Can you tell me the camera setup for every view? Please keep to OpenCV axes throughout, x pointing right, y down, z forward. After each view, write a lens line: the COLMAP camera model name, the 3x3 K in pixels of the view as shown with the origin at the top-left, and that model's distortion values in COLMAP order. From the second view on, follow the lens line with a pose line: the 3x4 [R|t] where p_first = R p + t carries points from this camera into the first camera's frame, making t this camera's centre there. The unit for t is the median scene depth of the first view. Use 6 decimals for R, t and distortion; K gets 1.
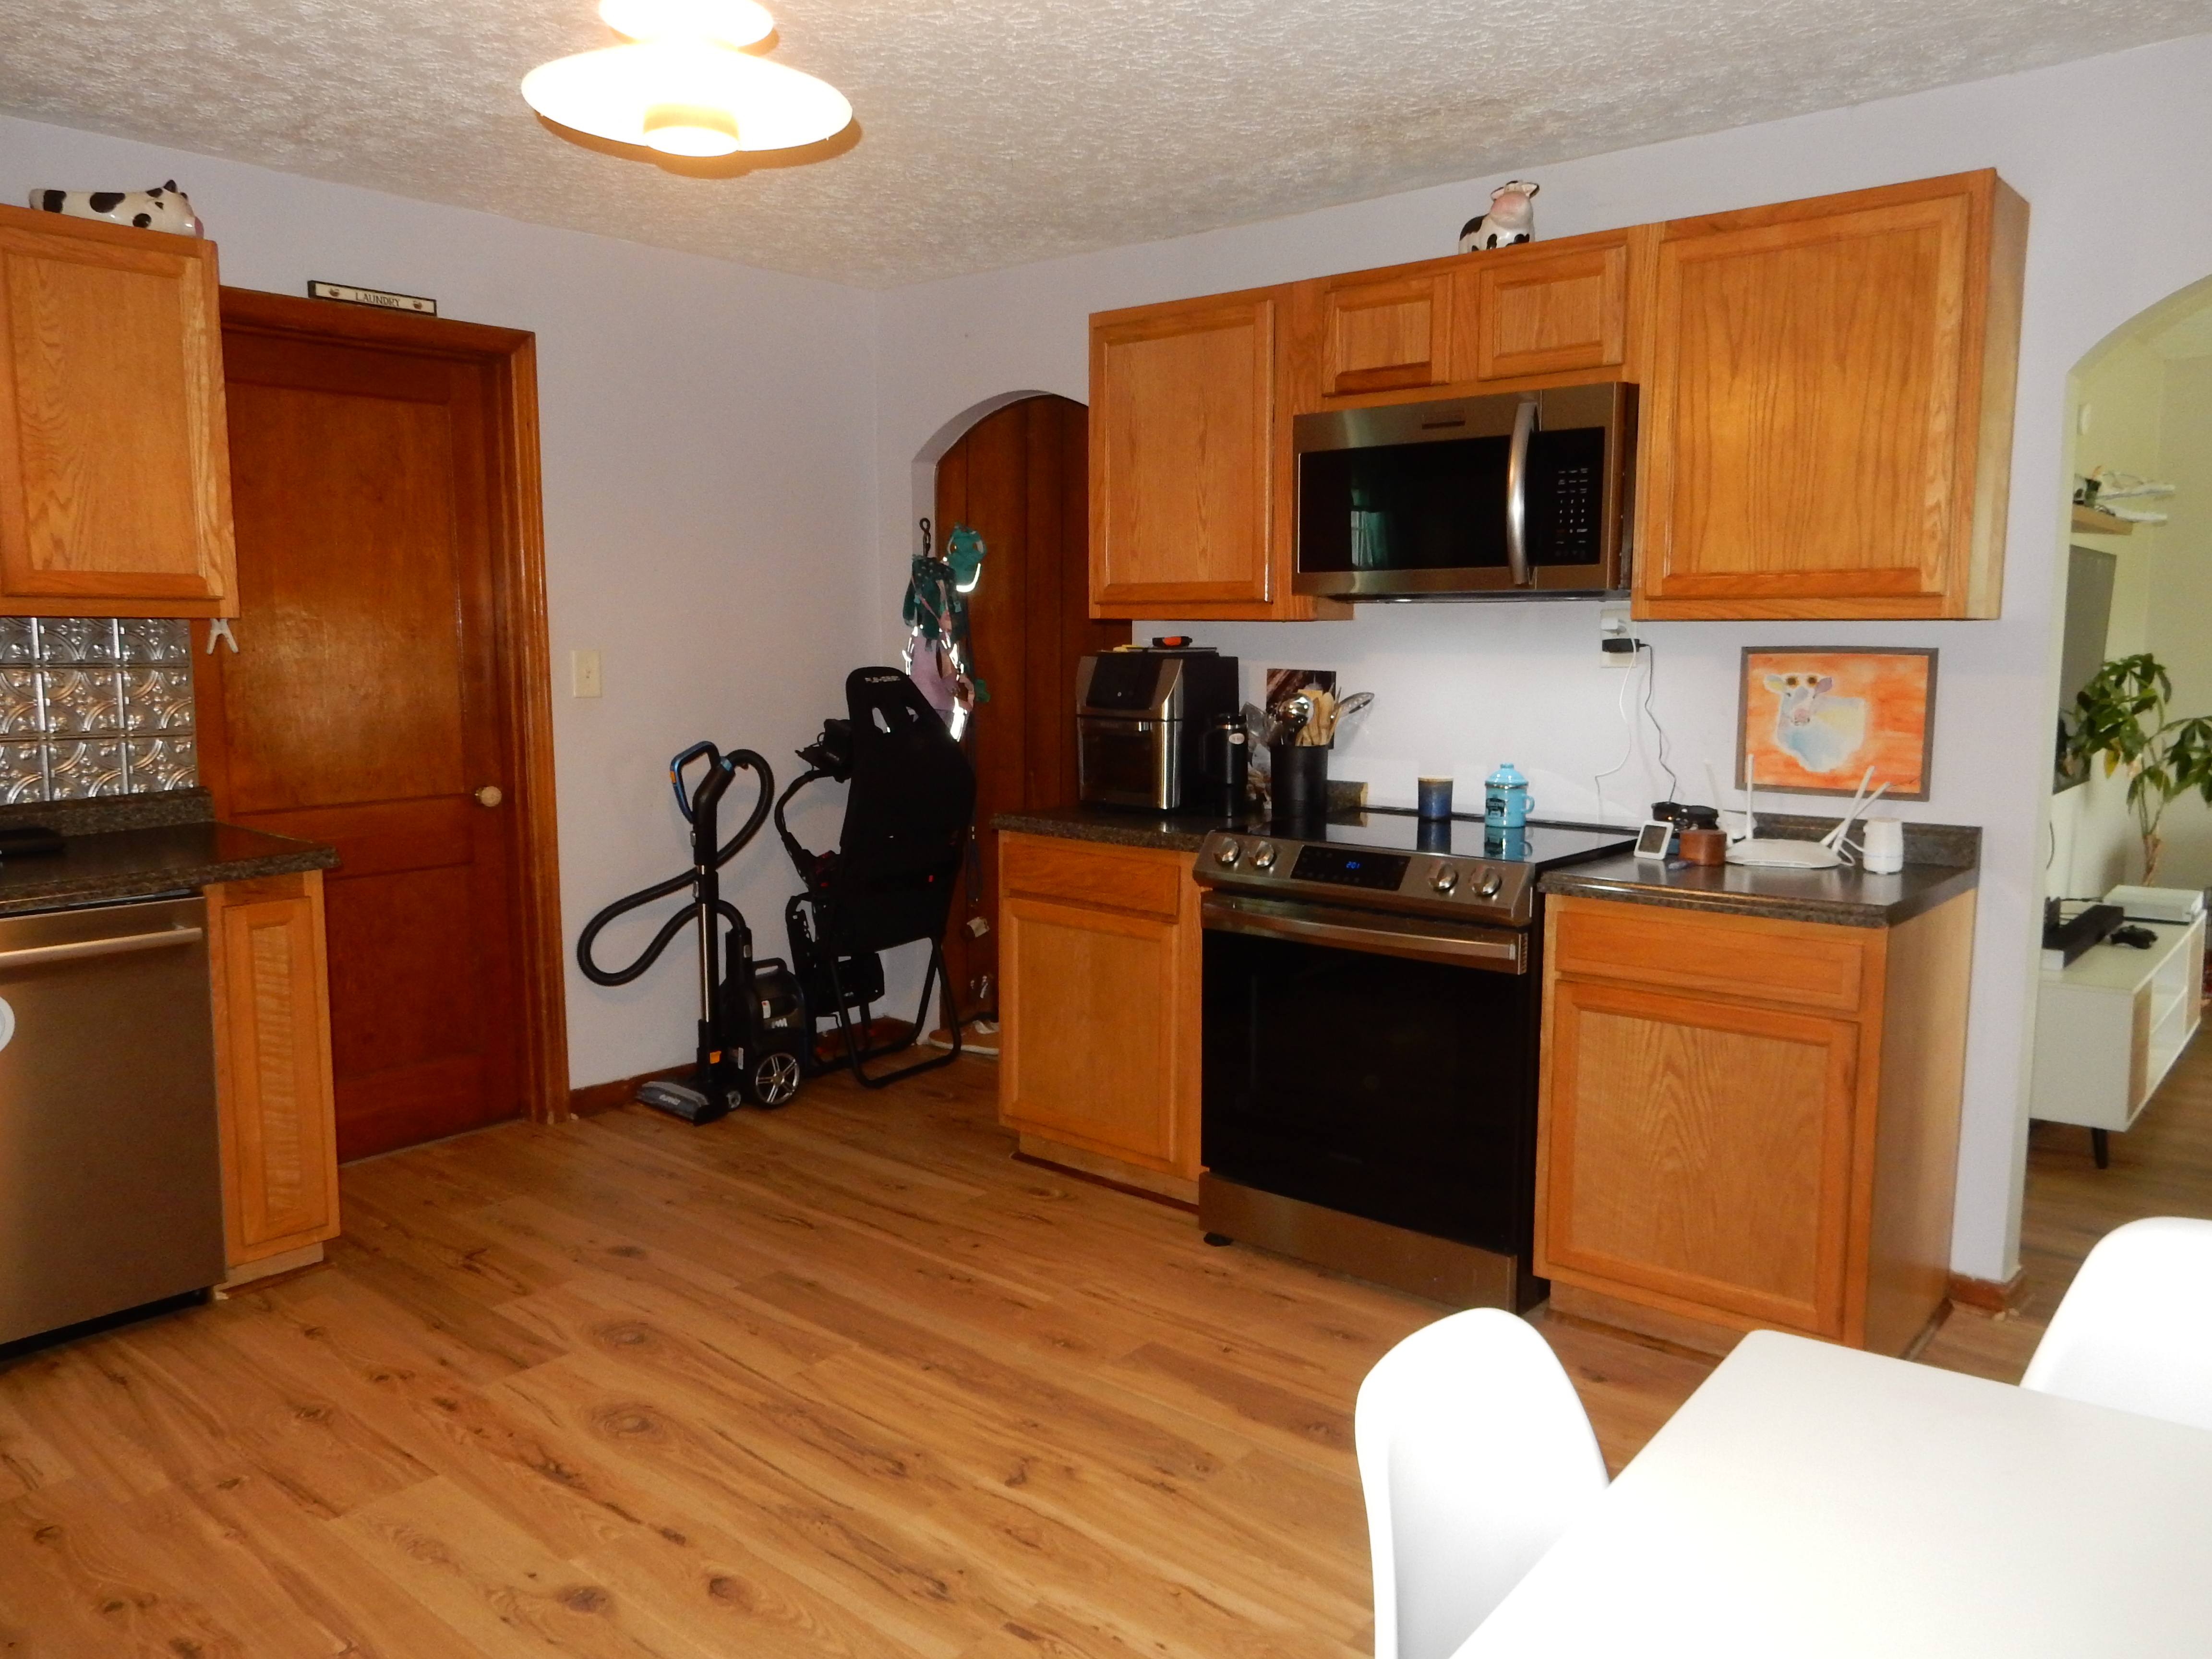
lens RADIAL K [[1630.8, 0, 1115.0], [0, 1630.8, 837.2], [0, 0, 1]] dist [-0.005855, 0.006651]
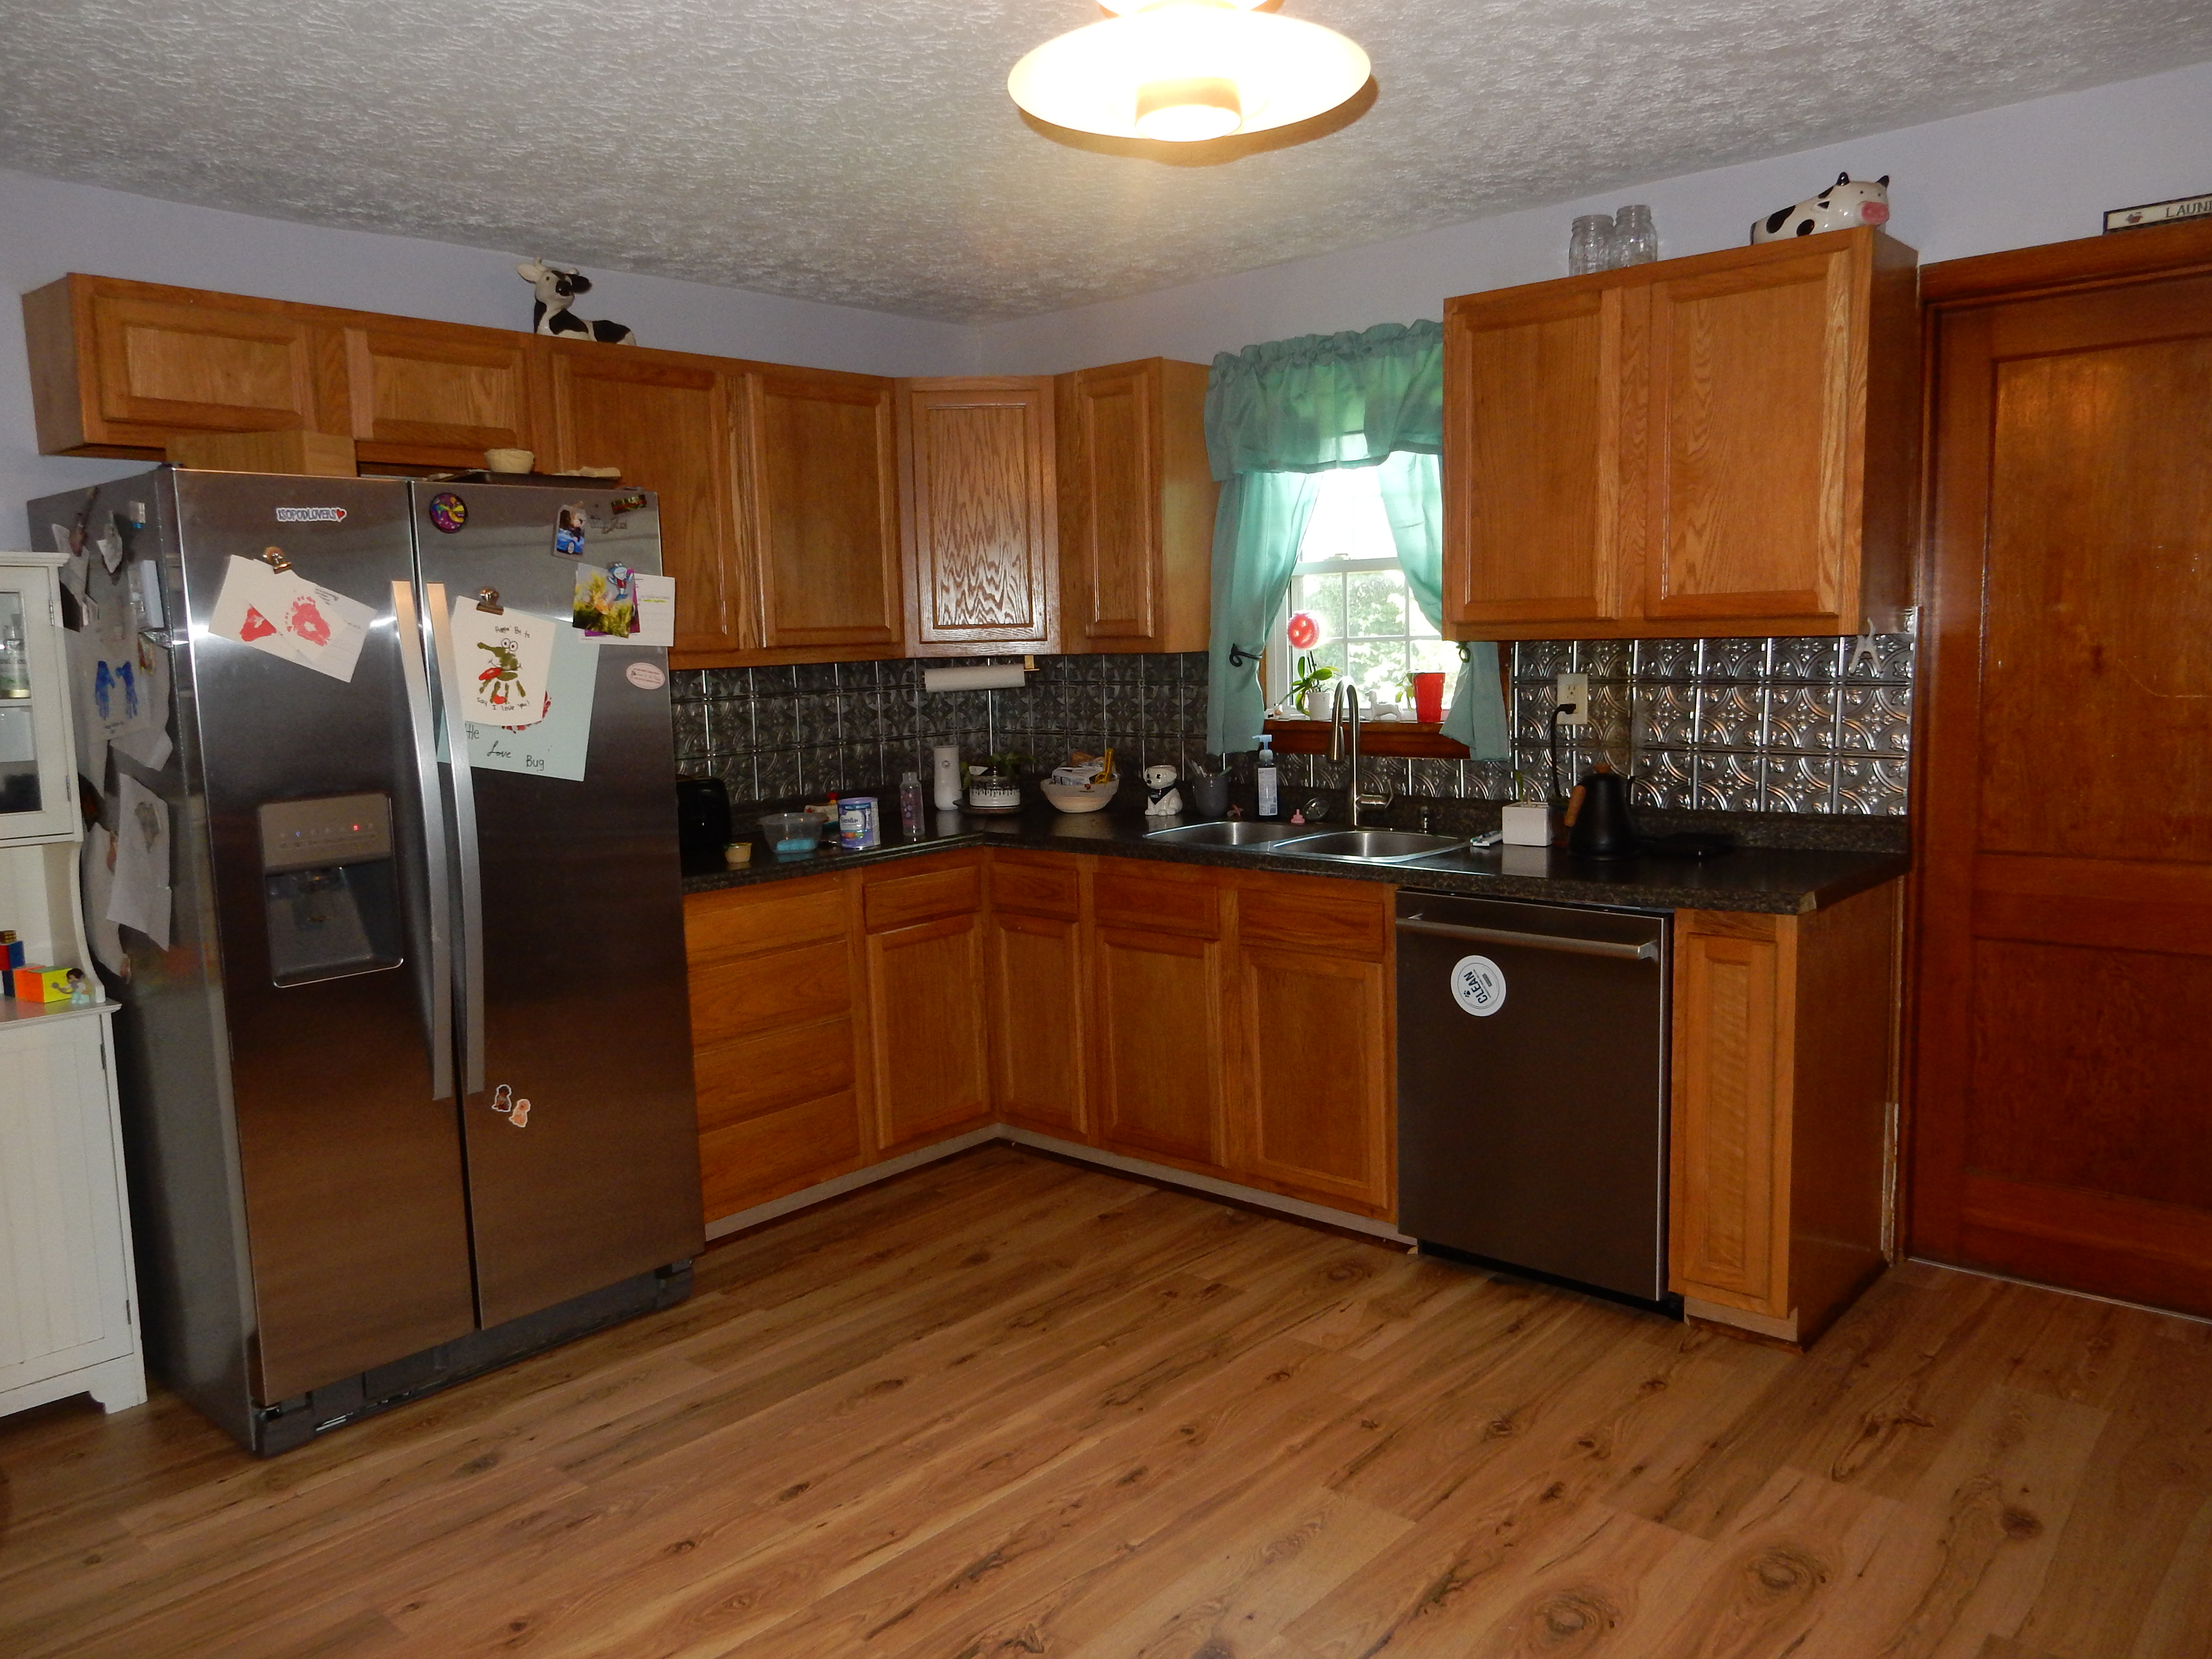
lens RADIAL K [[1630.8, 0, 1104.1], [0, 1630.8, 837.3], [0, 0, 1]] dist [-0.005855, 0.006651]
pose [[-0.031847, 0.115610, -0.992784, 0.432027], [-0.104576, 0.987451, 0.118343, -0.093404], [0.994007, 0.107590, -0.019357, 0.658768]]
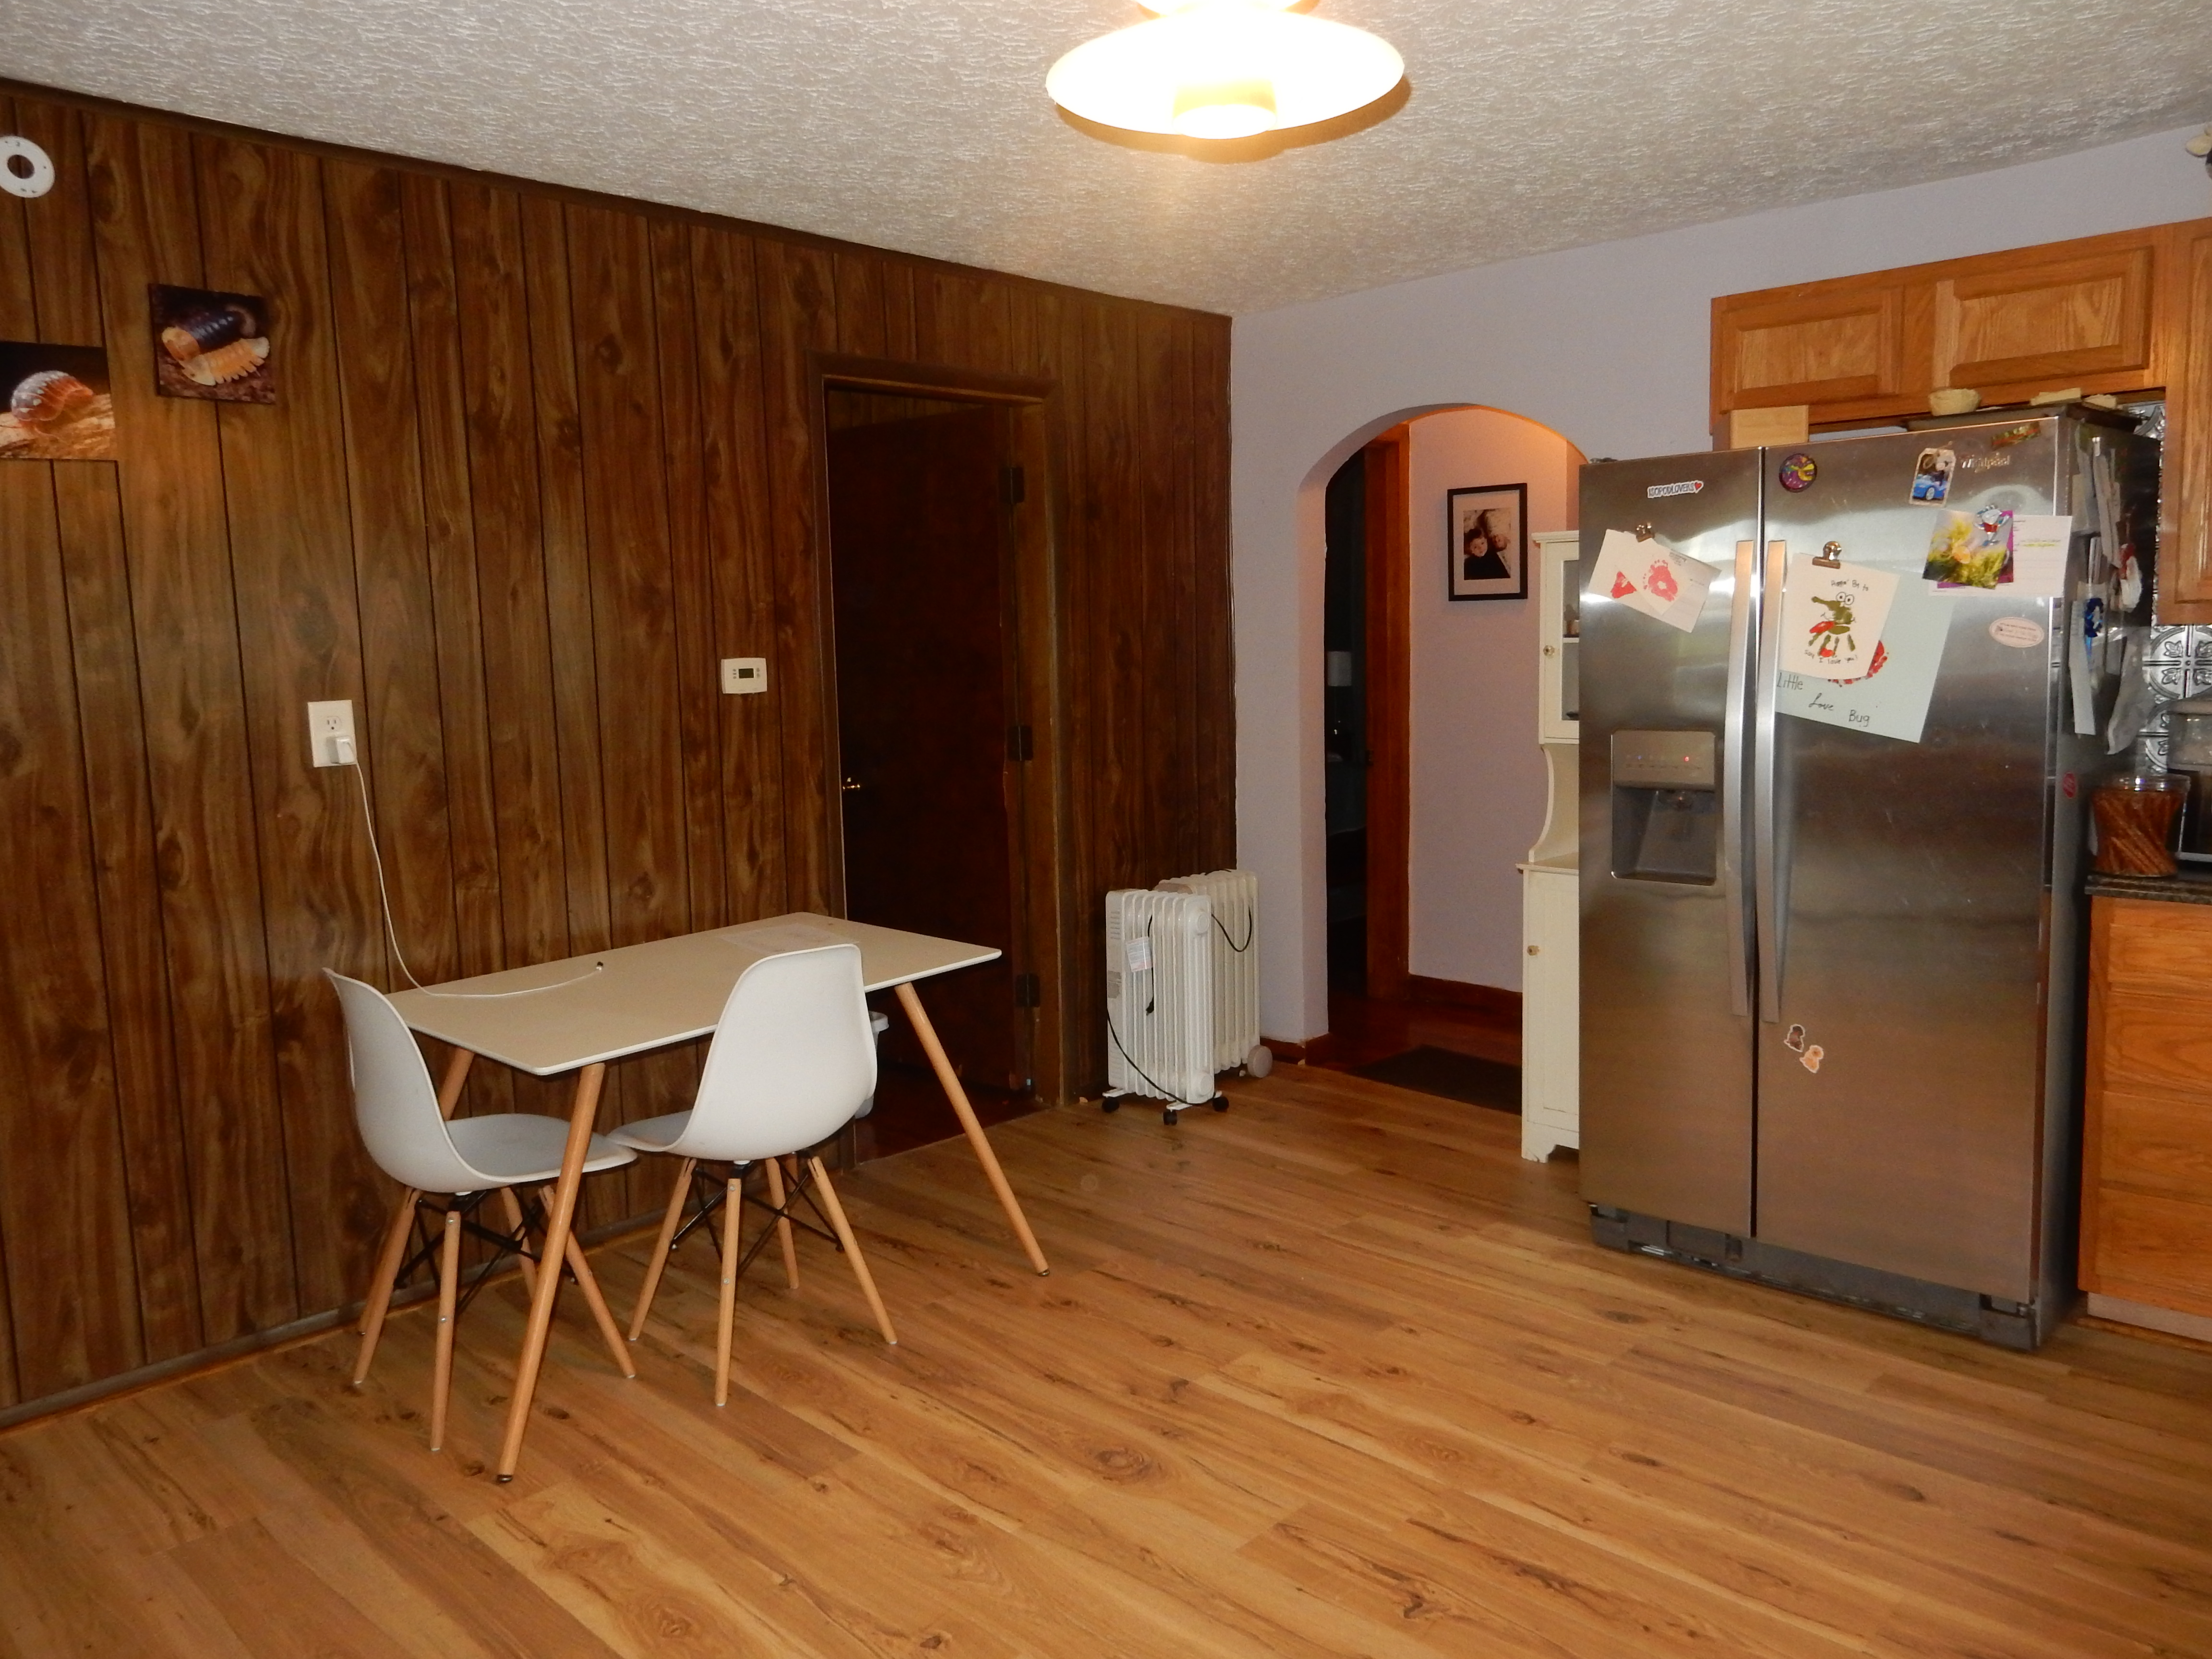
lens RADIAL K [[1630.8, 0, 1116.8], [0, 1630.8, 837.0], [0, 0, 1]] dist [-0.005855, 0.006651]
pose [[-0.997663, 0.014075, 0.066862, -0.166710], [0.030729, 0.966431, 0.255084, -0.179231], [-0.061027, 0.256542, -0.964605, 1.282171]]
